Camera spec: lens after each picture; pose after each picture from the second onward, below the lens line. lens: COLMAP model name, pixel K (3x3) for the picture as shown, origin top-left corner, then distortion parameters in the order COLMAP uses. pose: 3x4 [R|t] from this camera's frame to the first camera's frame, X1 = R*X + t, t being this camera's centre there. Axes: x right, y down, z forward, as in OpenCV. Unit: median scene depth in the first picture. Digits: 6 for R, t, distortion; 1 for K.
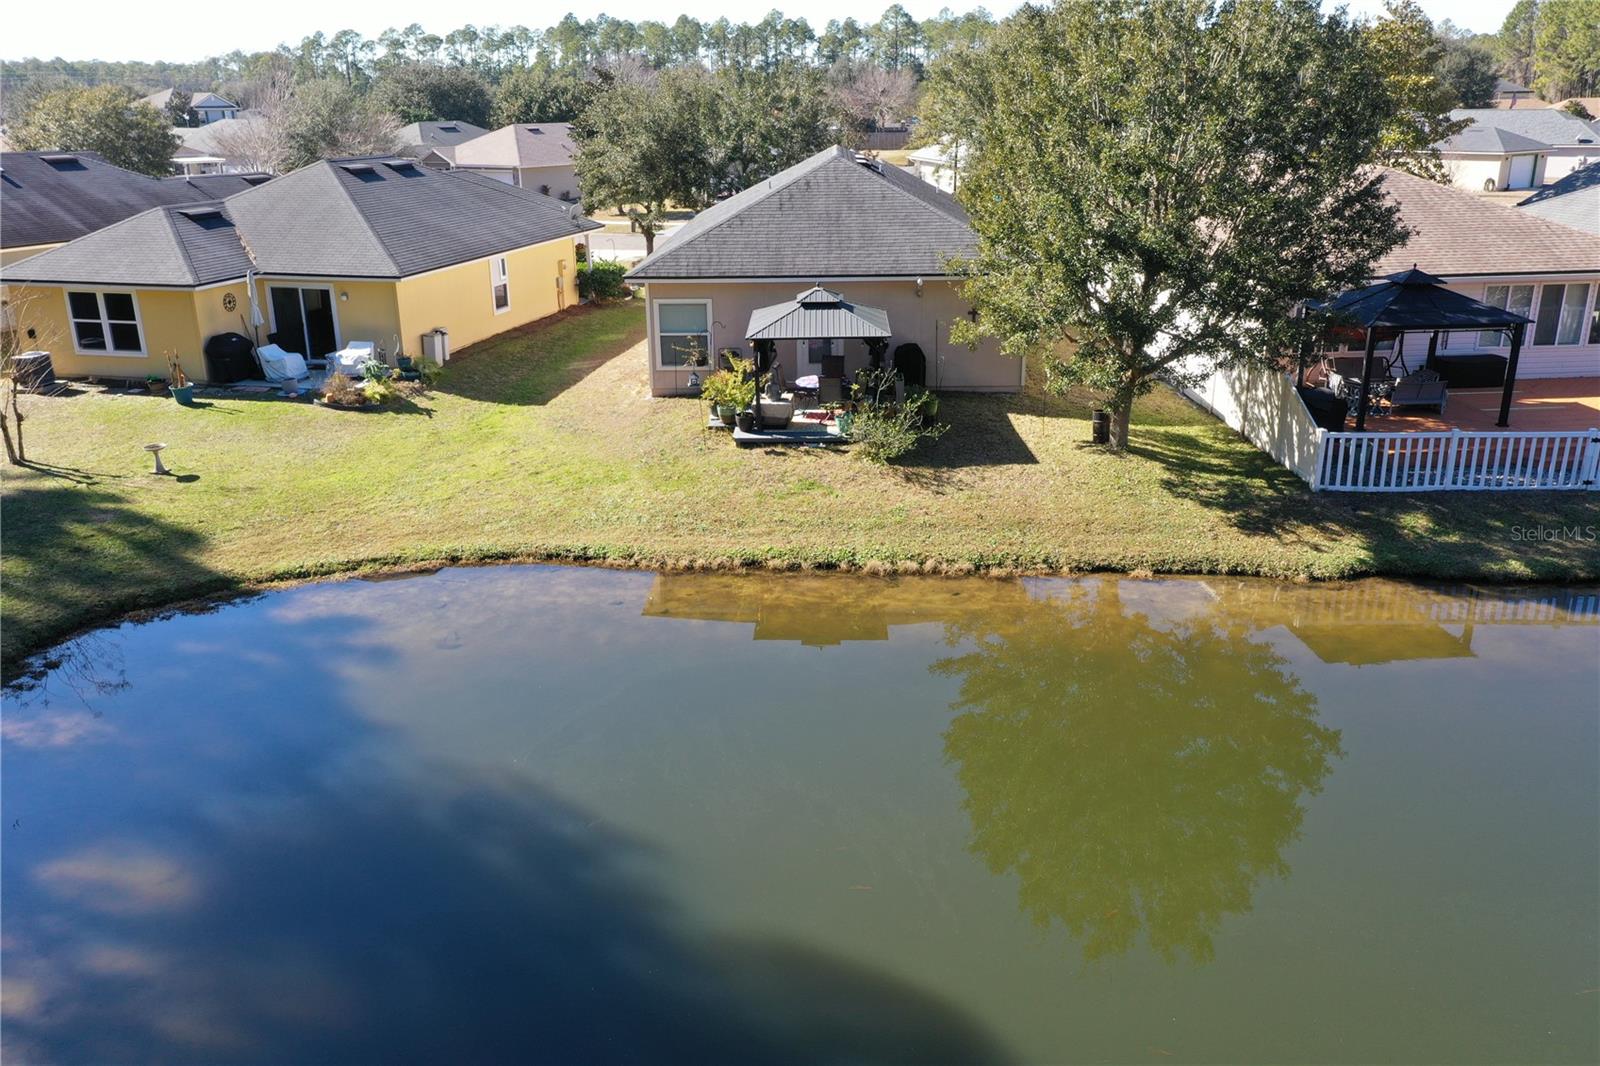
lens RADIAL K [[1293.5, 0, 800.0], [0, 1293.5, 533.0], [0, 0, 1]] dist [0.003601, 0.004742]
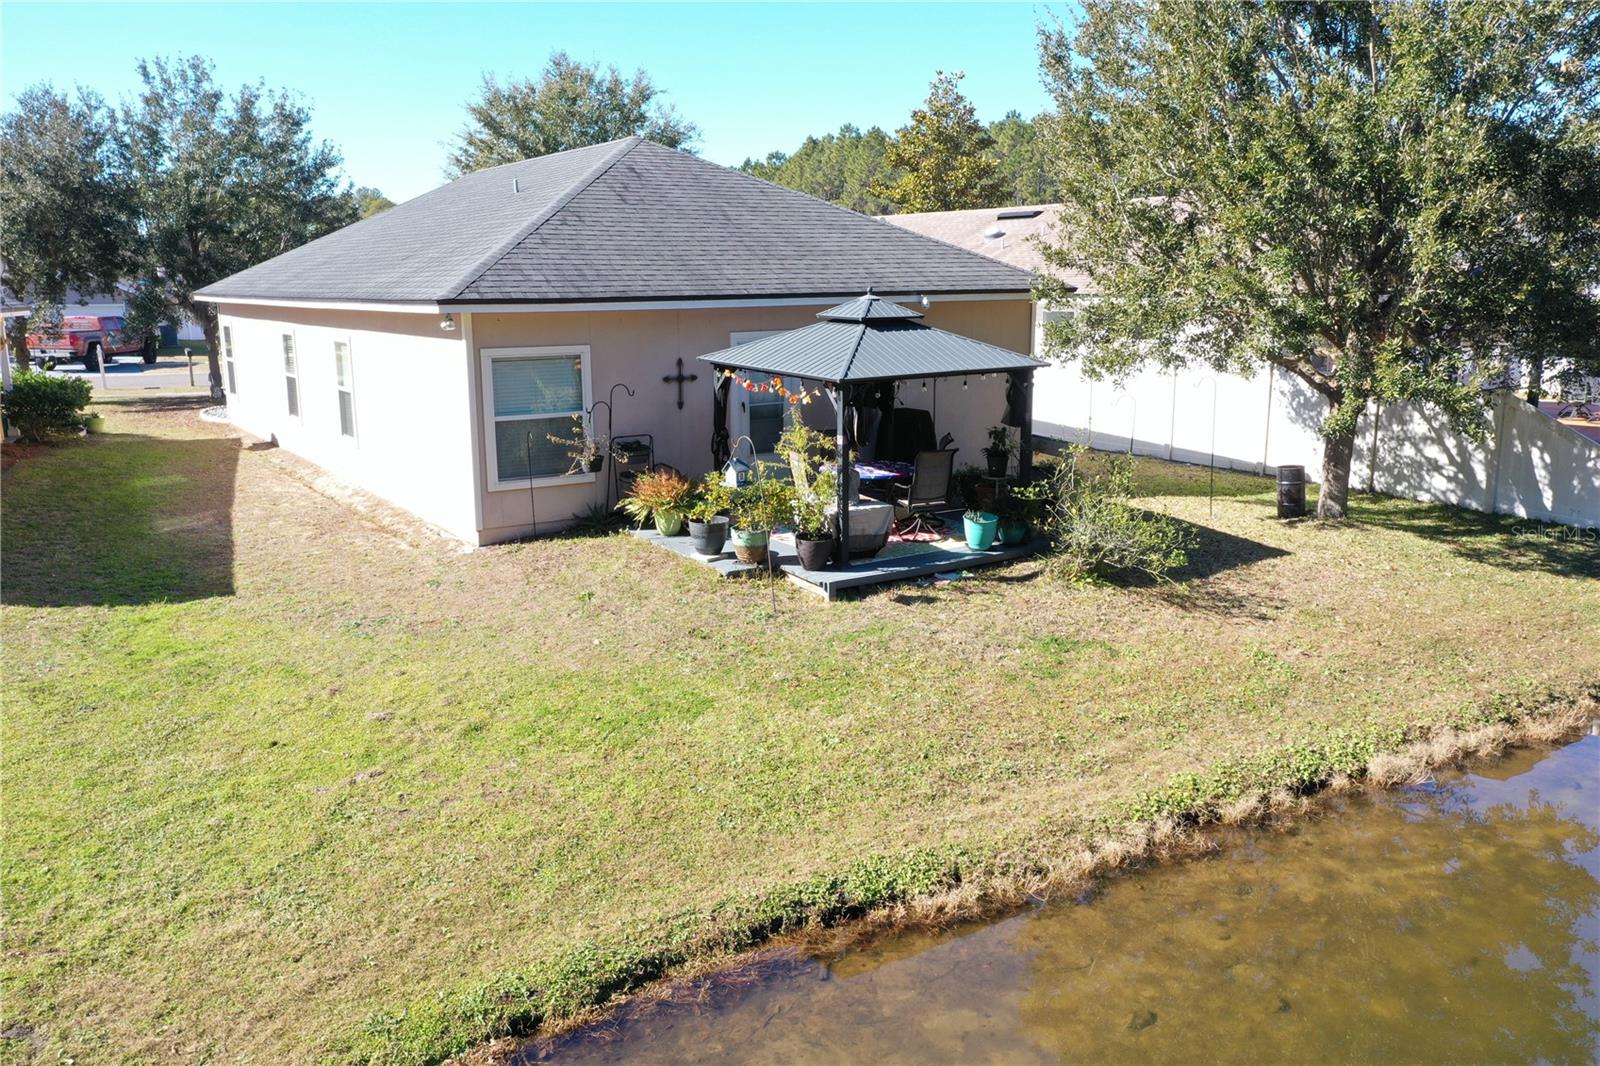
lens RADIAL K [[1277.9, 0, 800.0], [0, 1277.9, 533.0], [0, 0, 1]] dist [-0.005436, 0.048147]
pose [[0.817961, -0.106711, 0.565289, -0.345811], [0.183899, 0.979587, -0.081180, -0.056247], [-0.545087, 0.170358, 0.820889, 0.624850]]
